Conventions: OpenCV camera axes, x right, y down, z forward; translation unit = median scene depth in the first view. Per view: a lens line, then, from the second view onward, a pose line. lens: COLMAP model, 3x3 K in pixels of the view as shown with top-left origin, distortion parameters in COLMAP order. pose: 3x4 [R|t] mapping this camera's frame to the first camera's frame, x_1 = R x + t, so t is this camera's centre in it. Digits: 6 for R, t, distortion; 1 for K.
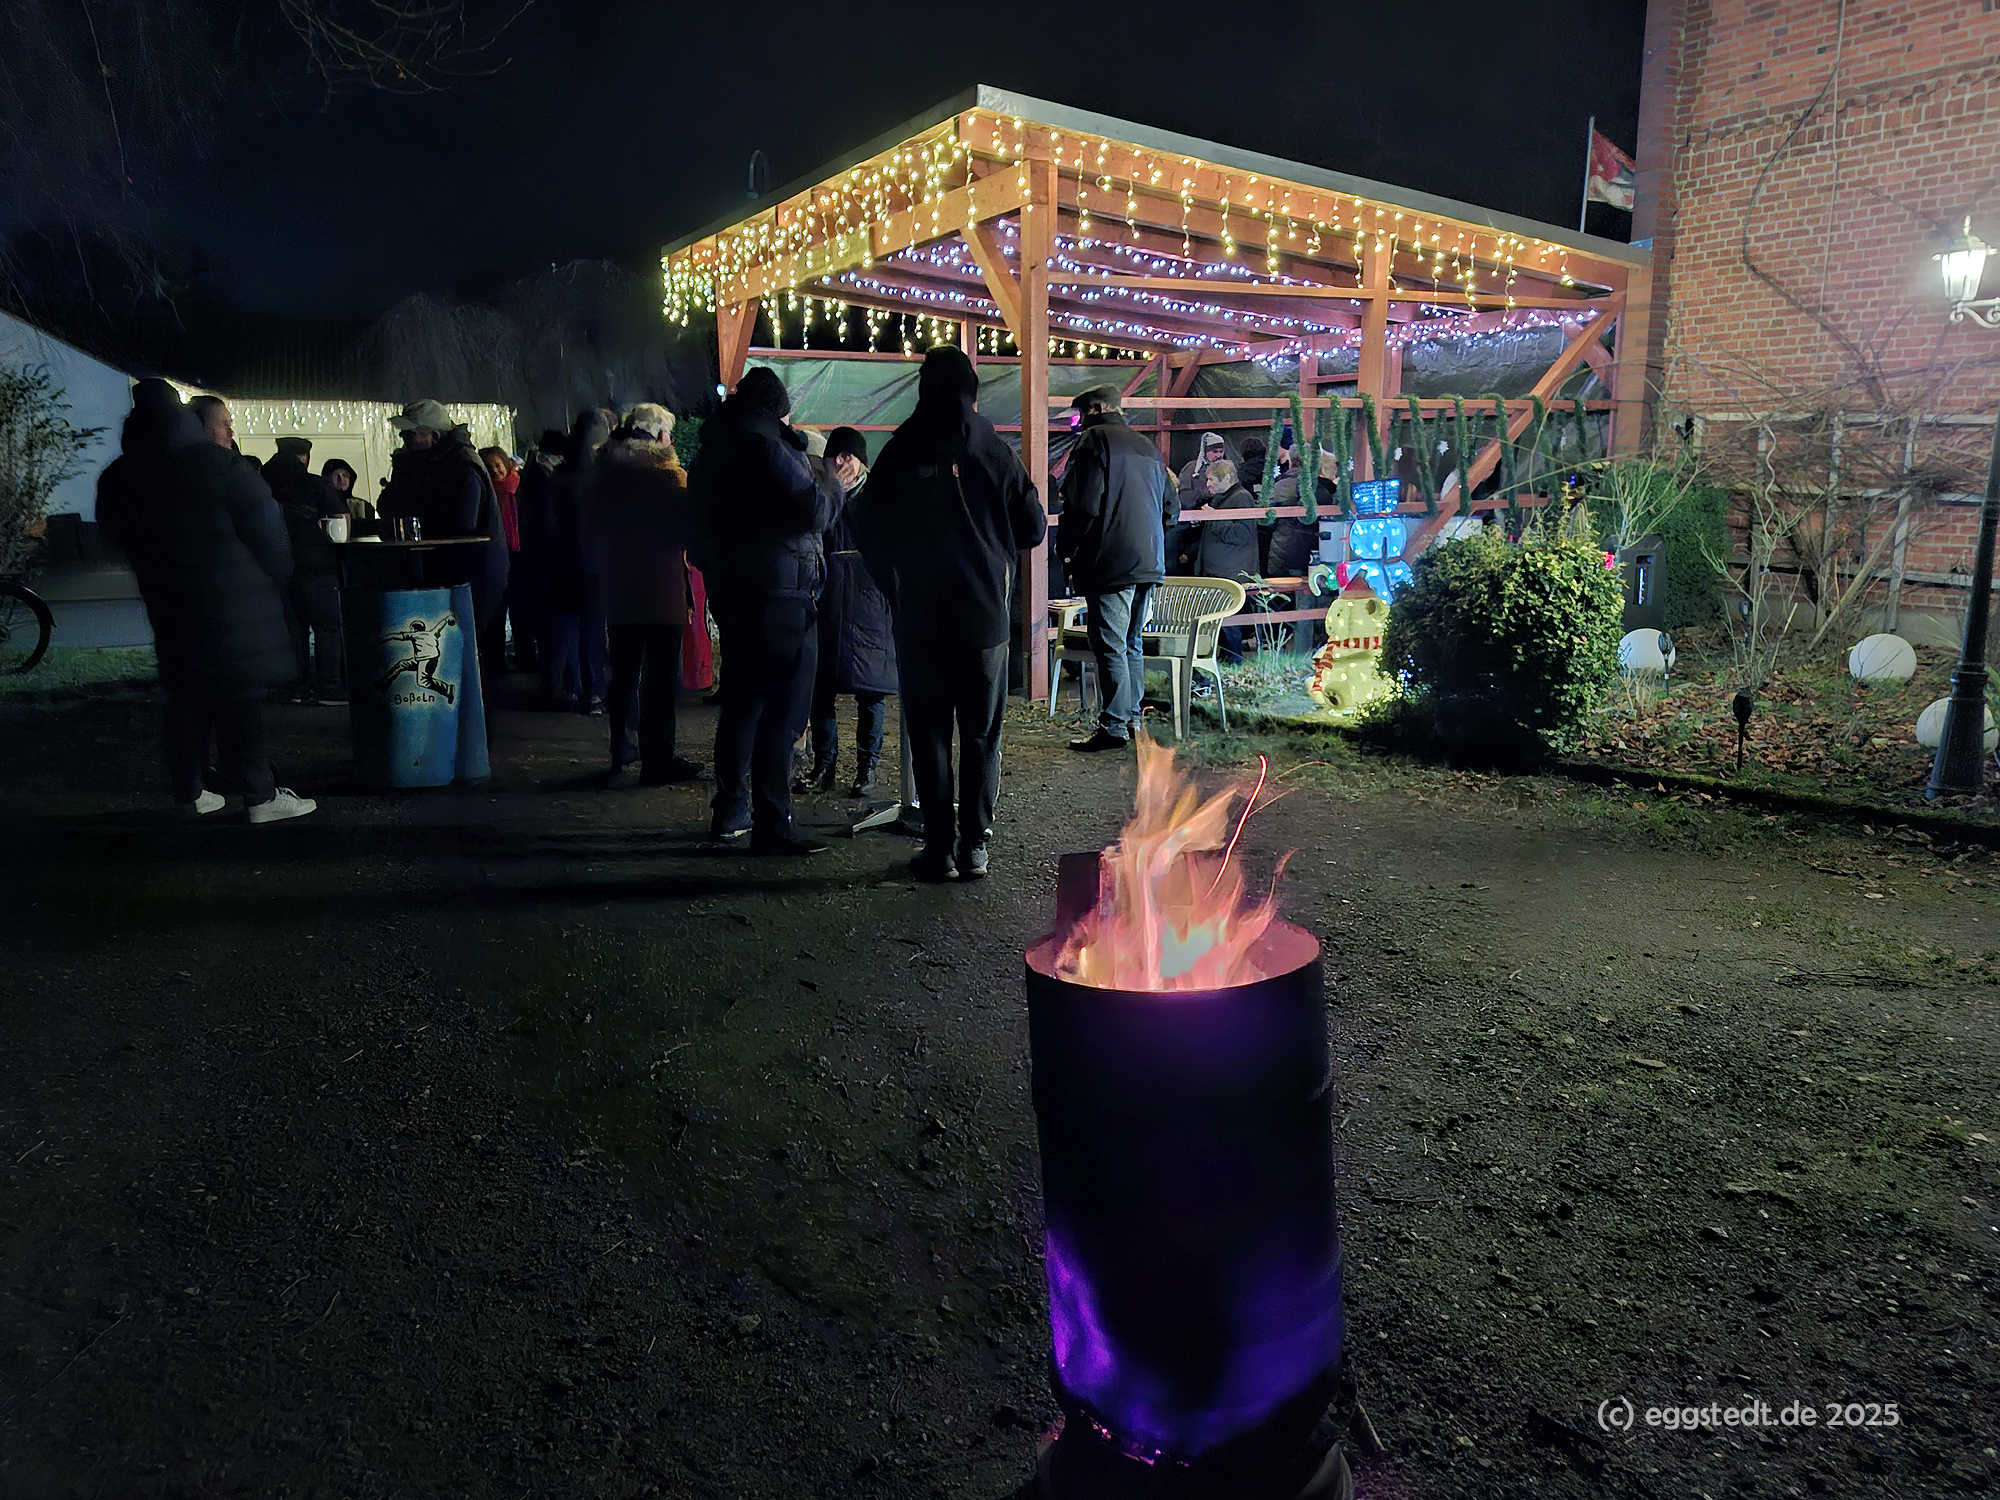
lens RADIAL K [[1374.4, 0, 1000.0], [0, 1374.4, 750.0], [0, 0, 1]] dist [0.131965, -0.167295]
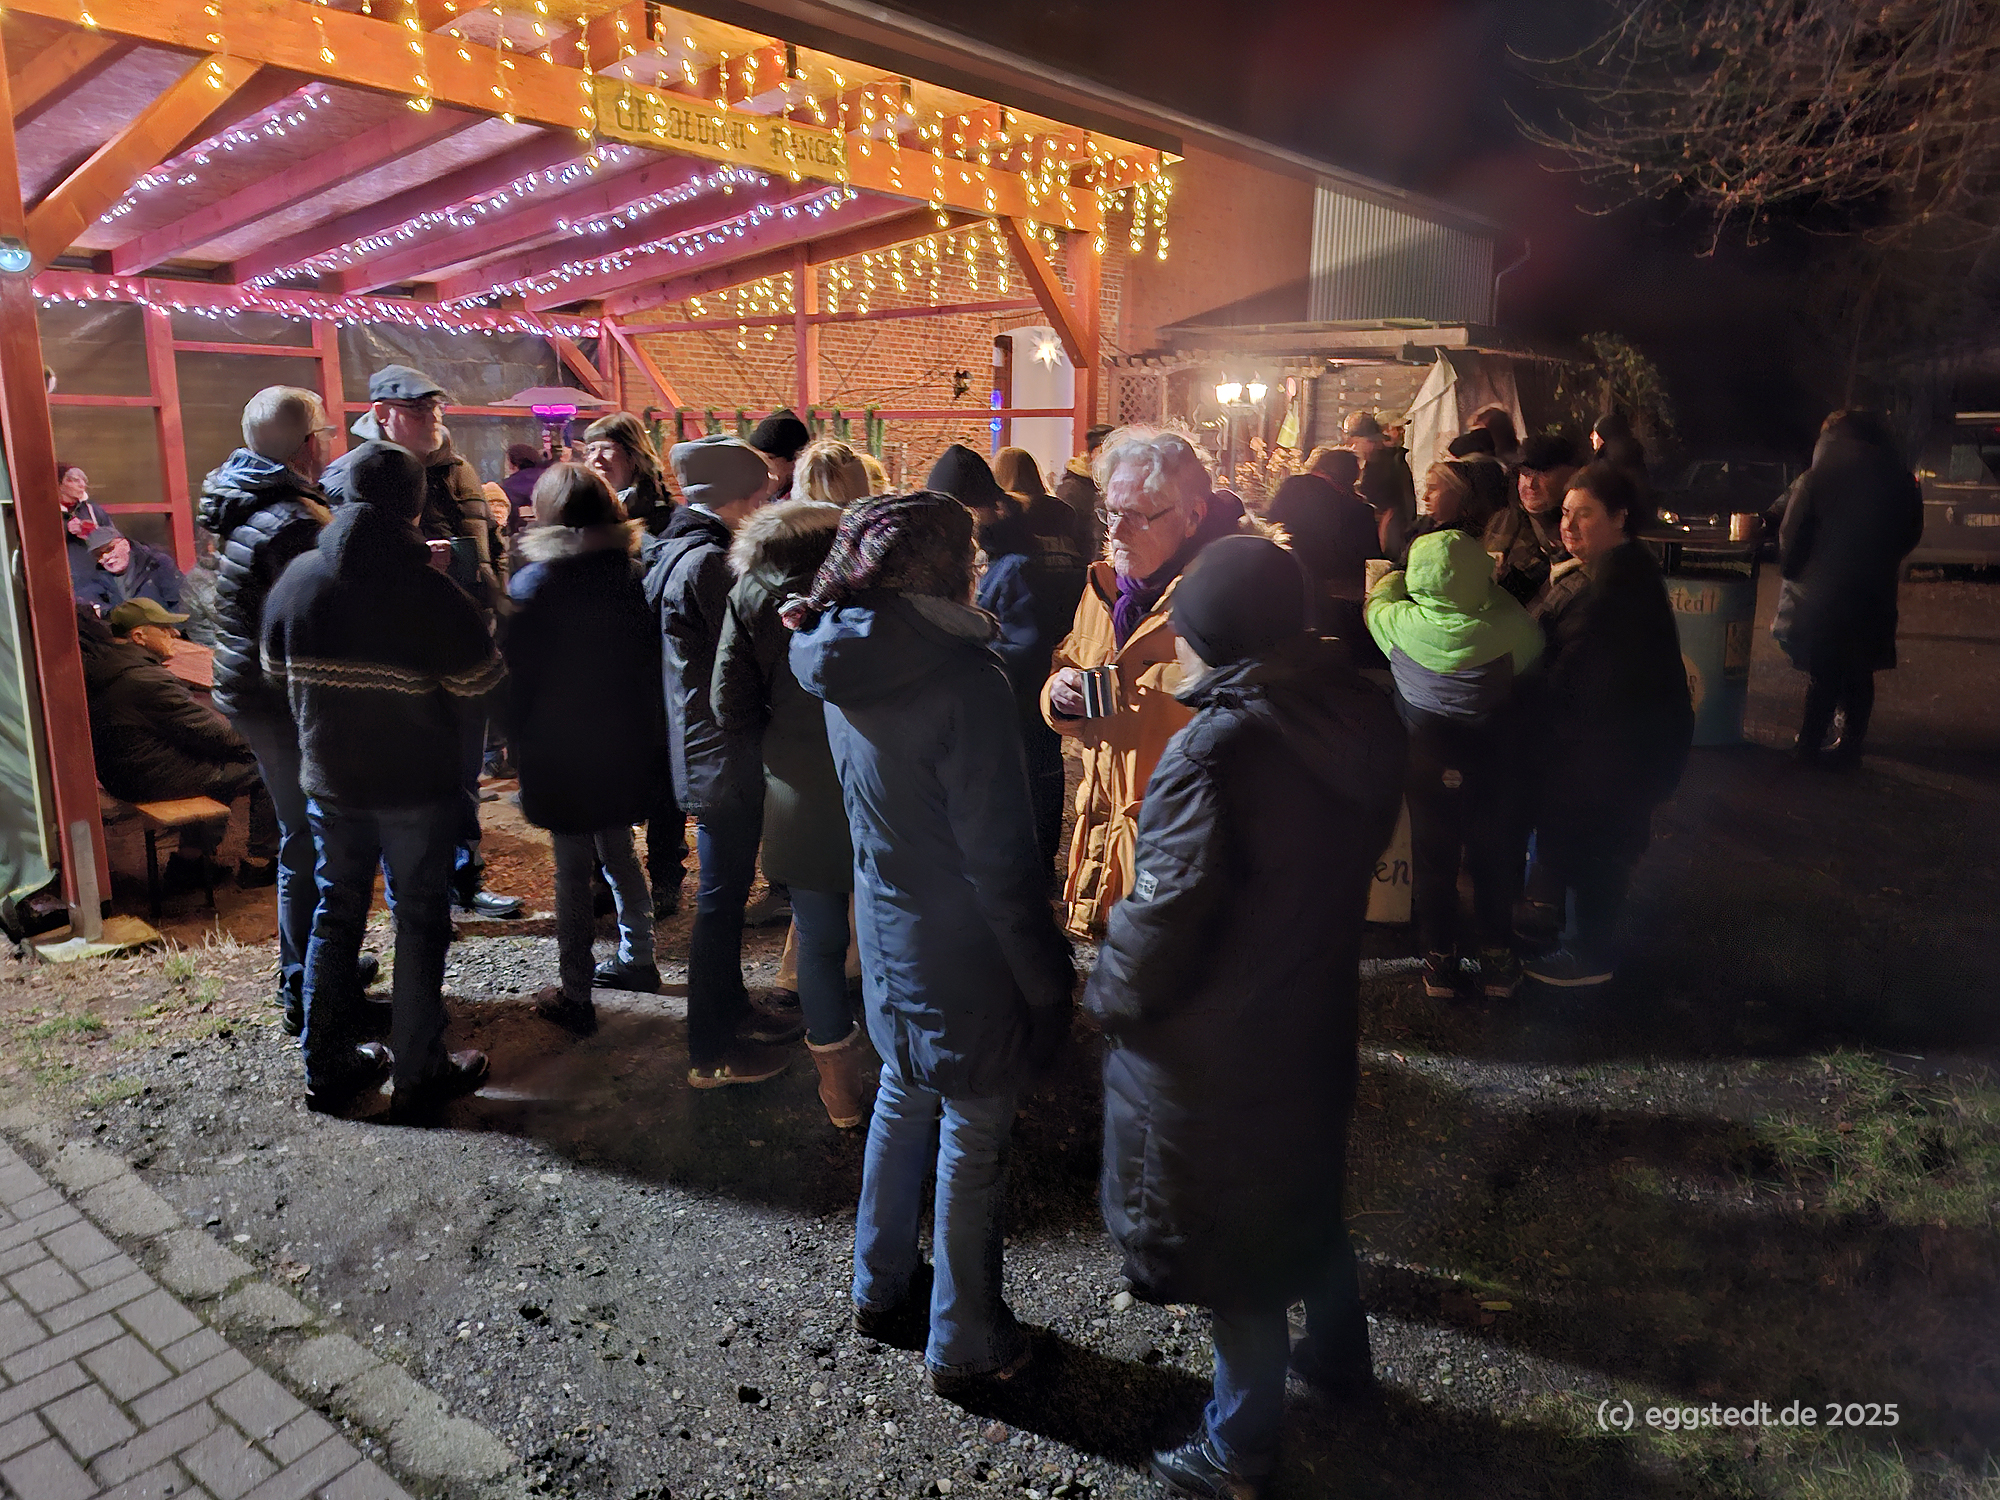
lens RADIAL K [[1394.3, 0, 1000.0], [0, 1394.3, 750.0], [0, 0, 1]] dist [0.076879, -0.112472]
pose [[-0.394876, -0.191915, 0.898466, -0.607997], [0.182205, 0.942155, 0.281326, -0.197449], [-0.900485, 0.274794, -0.337067, 0.919495]]
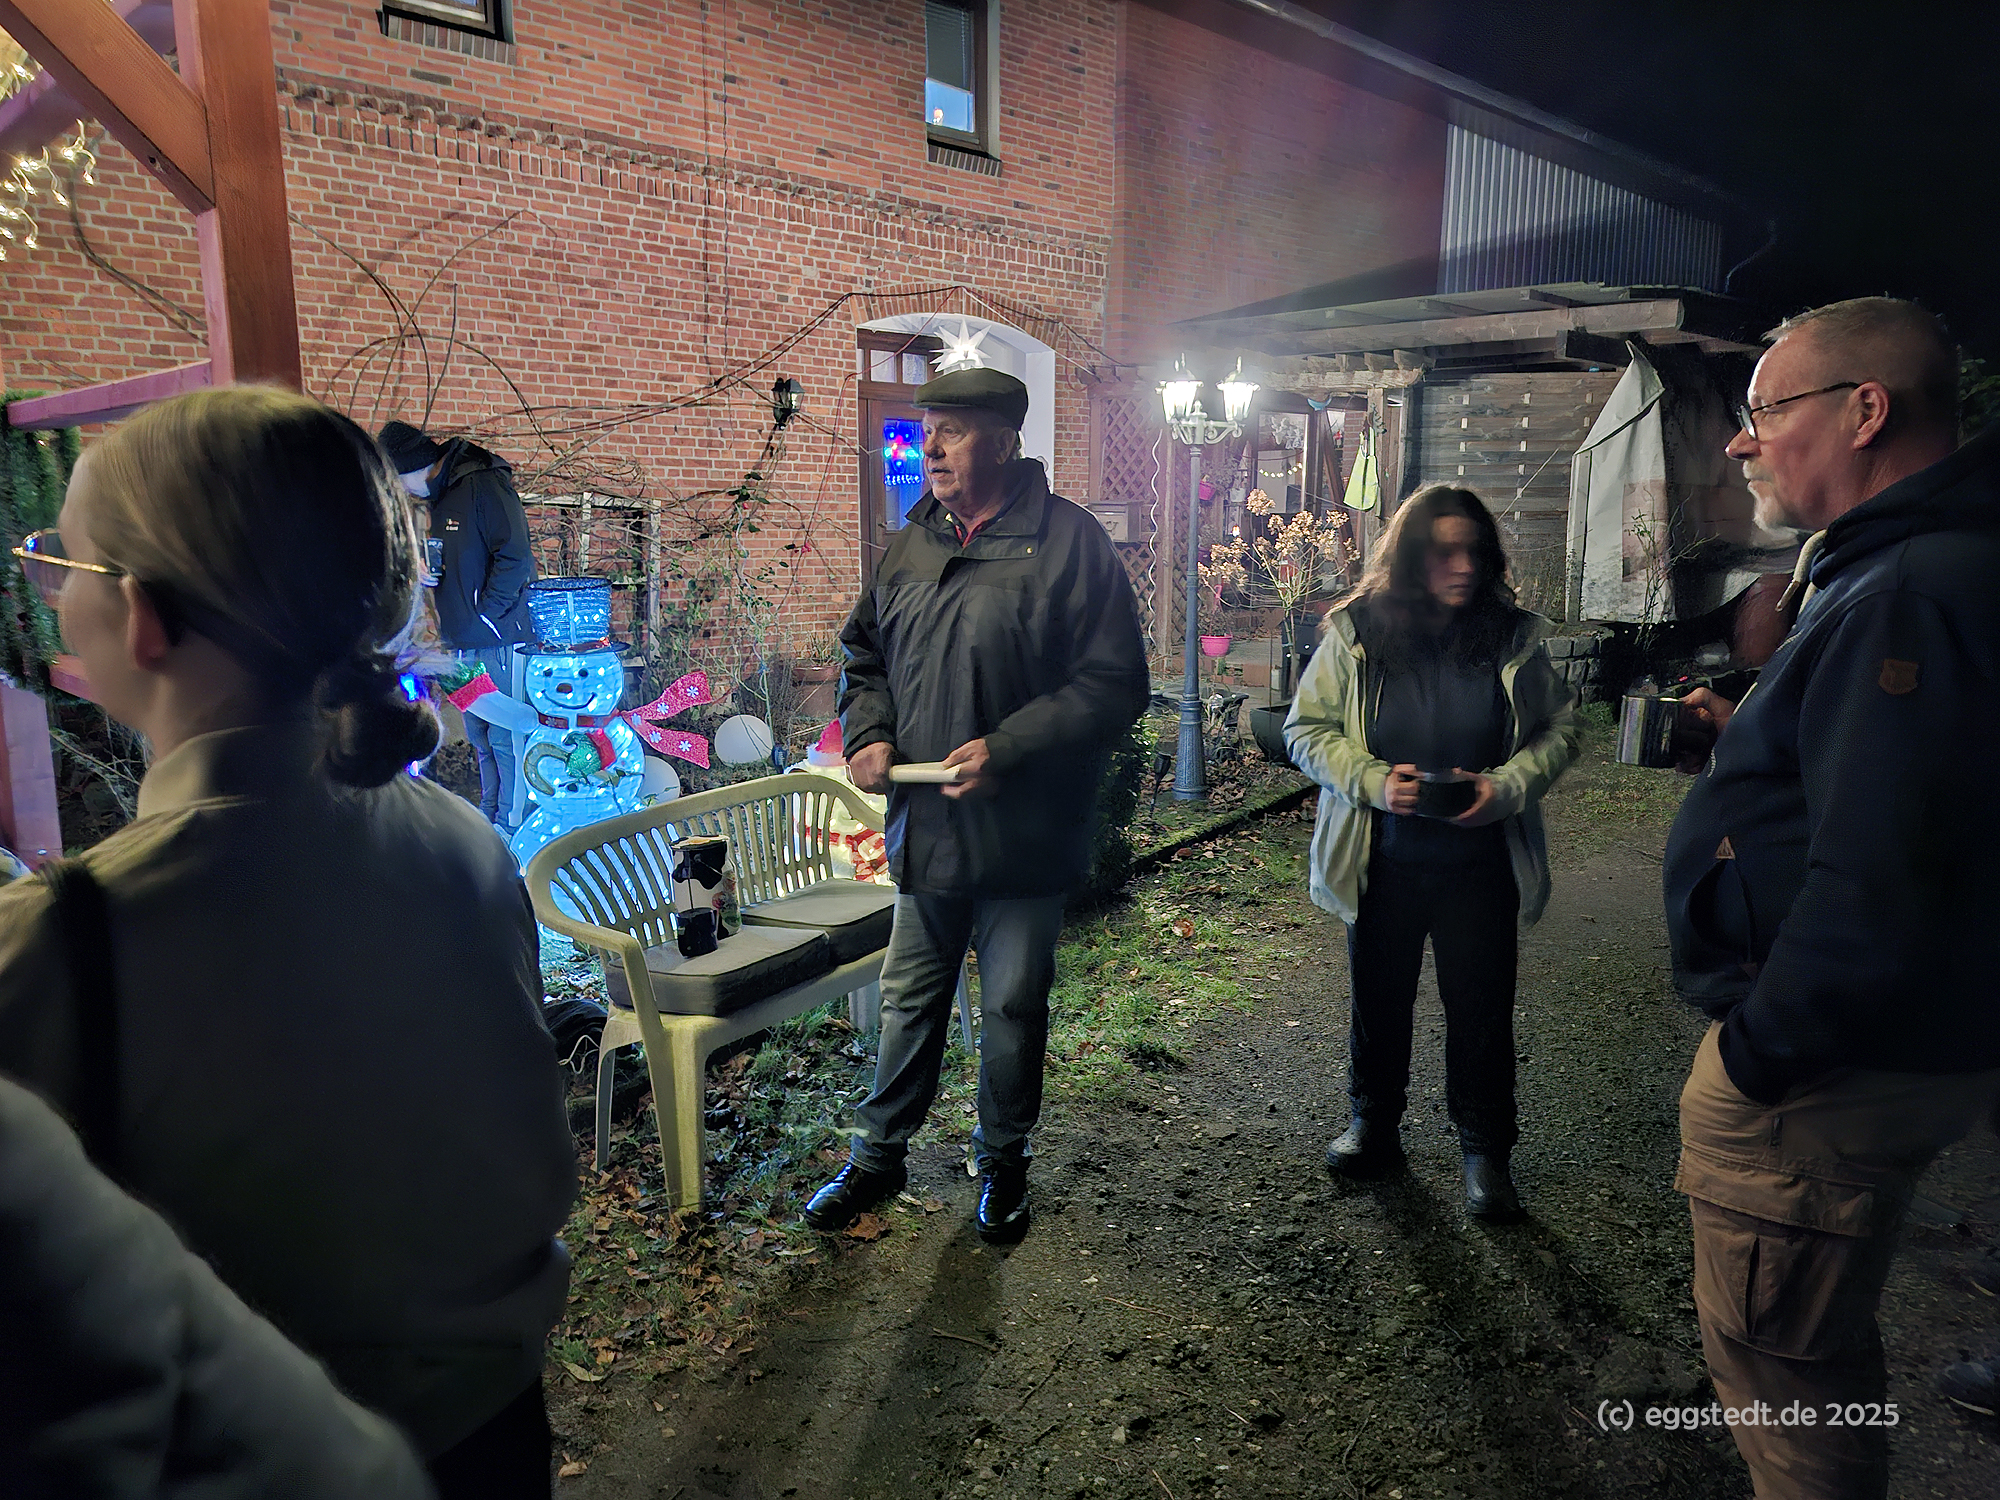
lens RADIAL K [[1374.4, 0, 1000.0], [0, 1374.4, 750.0], [0, 0, 1]] dist [0.131965, -0.167295]
pose [[-0.286326, -0.158196, 0.944982, -0.188732], [0.195307, 0.955931, 0.219206, -0.128108], [-0.938015, 0.247326, -0.242812, 0.578373]]
